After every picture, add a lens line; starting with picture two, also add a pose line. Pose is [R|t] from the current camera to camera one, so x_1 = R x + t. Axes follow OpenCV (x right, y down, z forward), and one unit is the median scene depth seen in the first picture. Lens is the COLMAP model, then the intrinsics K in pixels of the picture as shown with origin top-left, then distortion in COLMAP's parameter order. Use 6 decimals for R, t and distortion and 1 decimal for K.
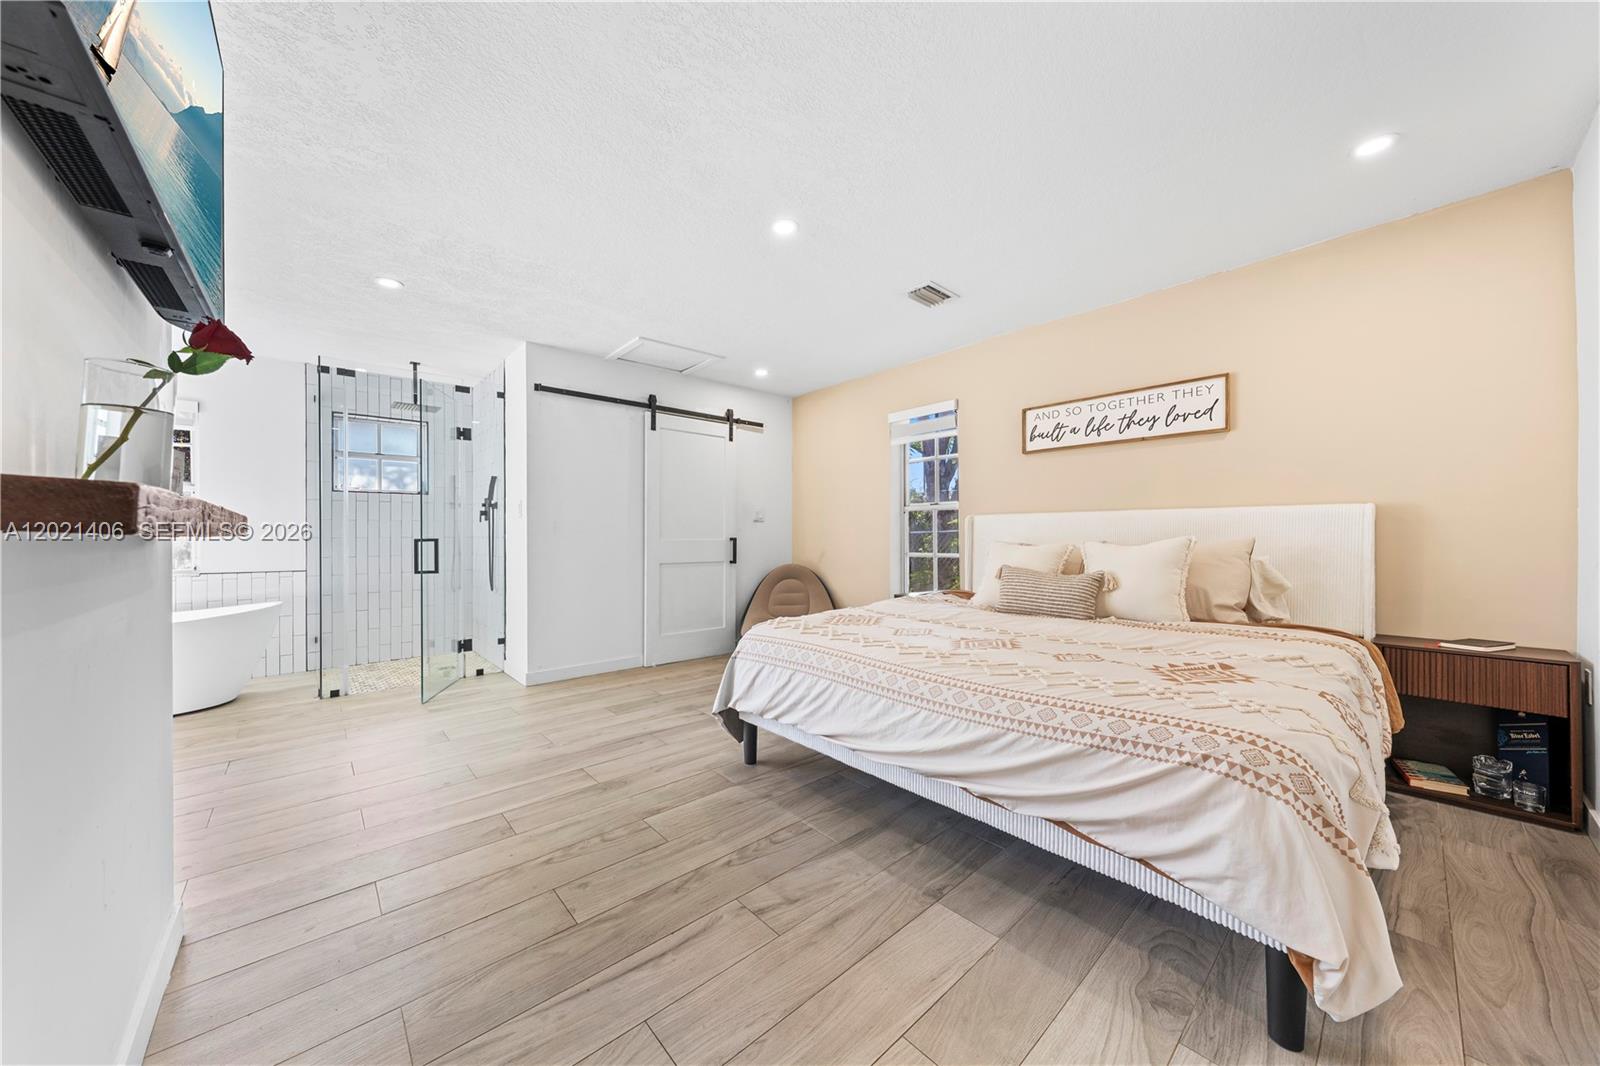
lens RADIAL K [[553.7, 0, 800.0], [0, 553.7, 533.0], [0, 0, 1]] dist [0.000460, 0.000113]
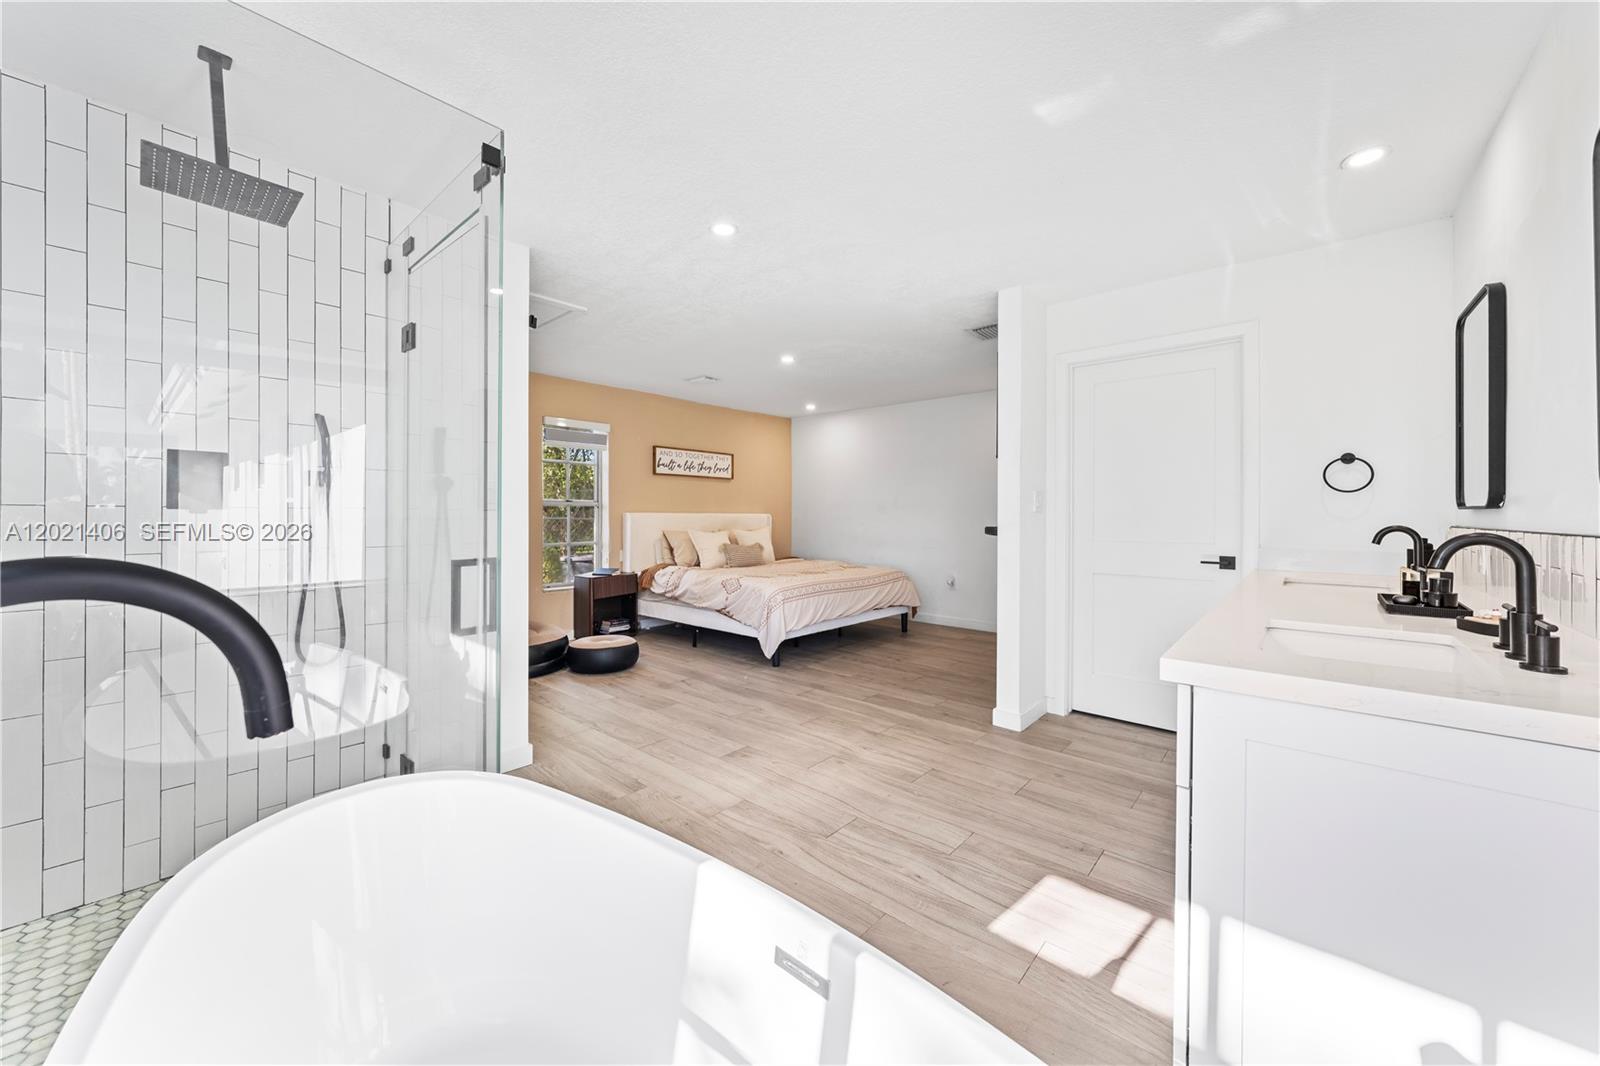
lens RADIAL K [[588.3, 0, 800.0], [0, 588.3, 533.0], [0, 0, 1]] dist [-0.000552, 0.000055]
pose [[-0.131911, -0.026225, 0.990915, -1.409952], [-0.006000, 0.999653, 0.025658, -0.025319], [-0.991243, -0.002561, -0.132022, 0.885470]]
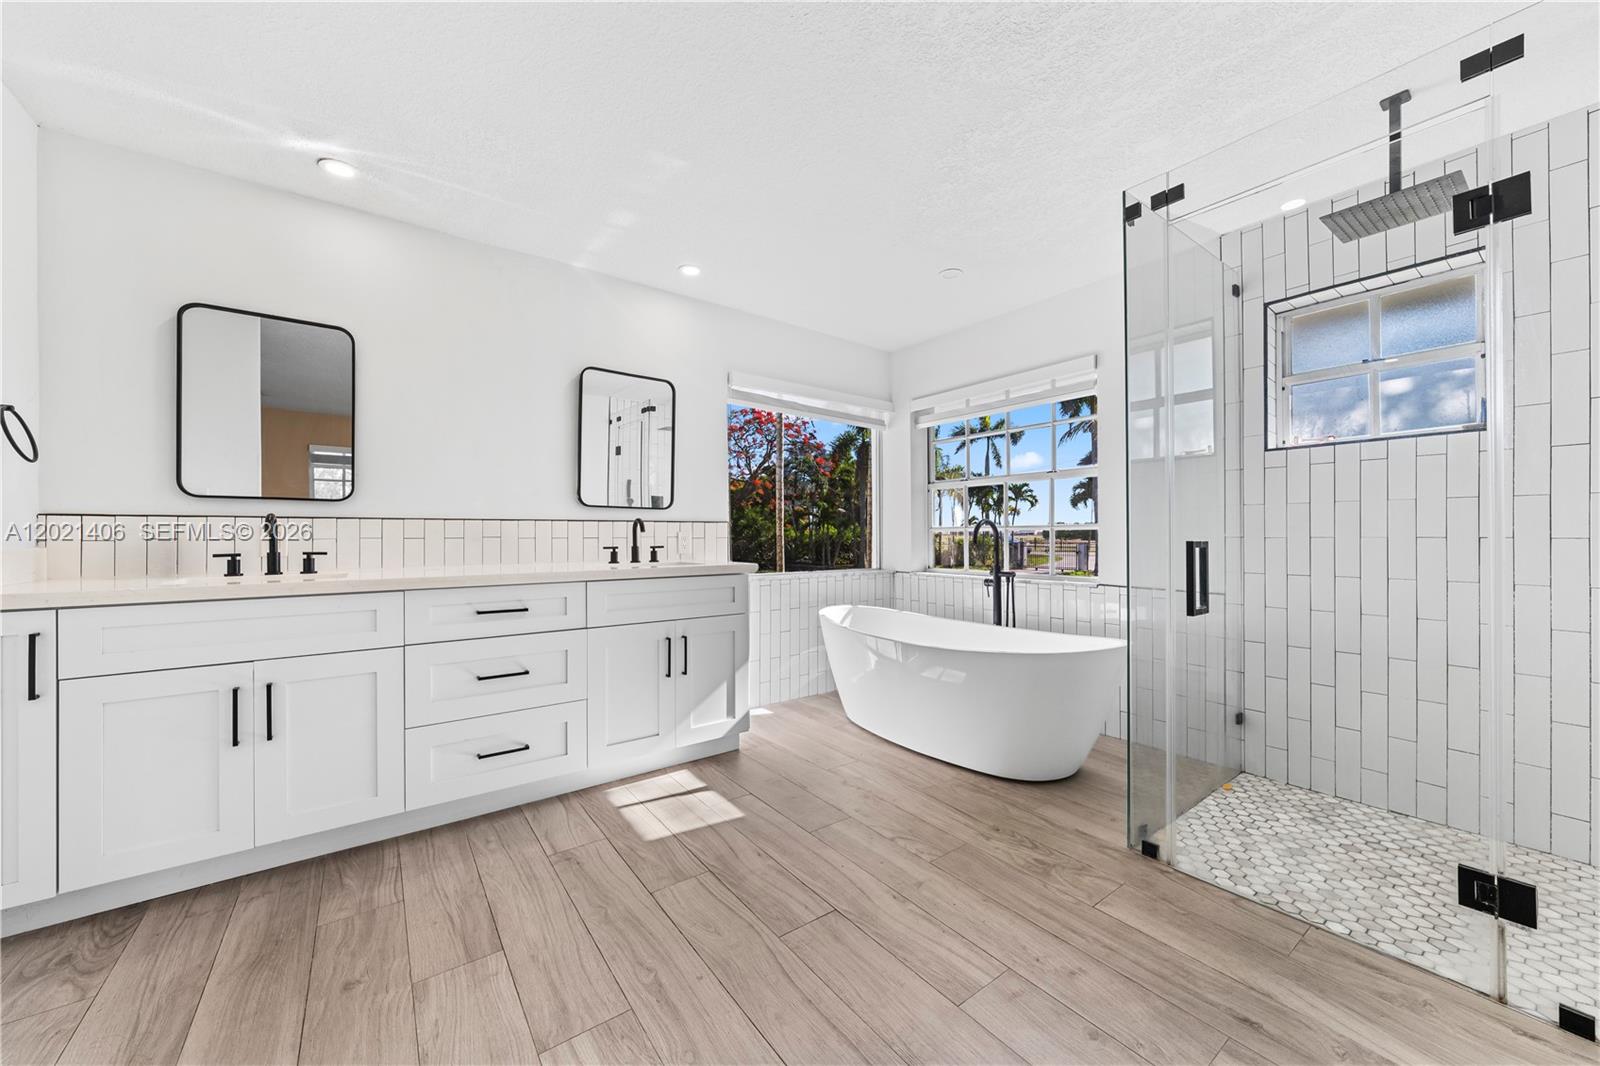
lens RADIAL K [[588.3, 0, 800.0], [0, 588.3, 533.0], [0, 0, 1]] dist [-0.000552, 0.000055]
pose [[-0.086118, 0.001144, -0.996284, -0.303720], [0.005999, 0.999982, 0.000630, 0.002290], [0.996267, -0.005923, -0.086123, 0.788081]]
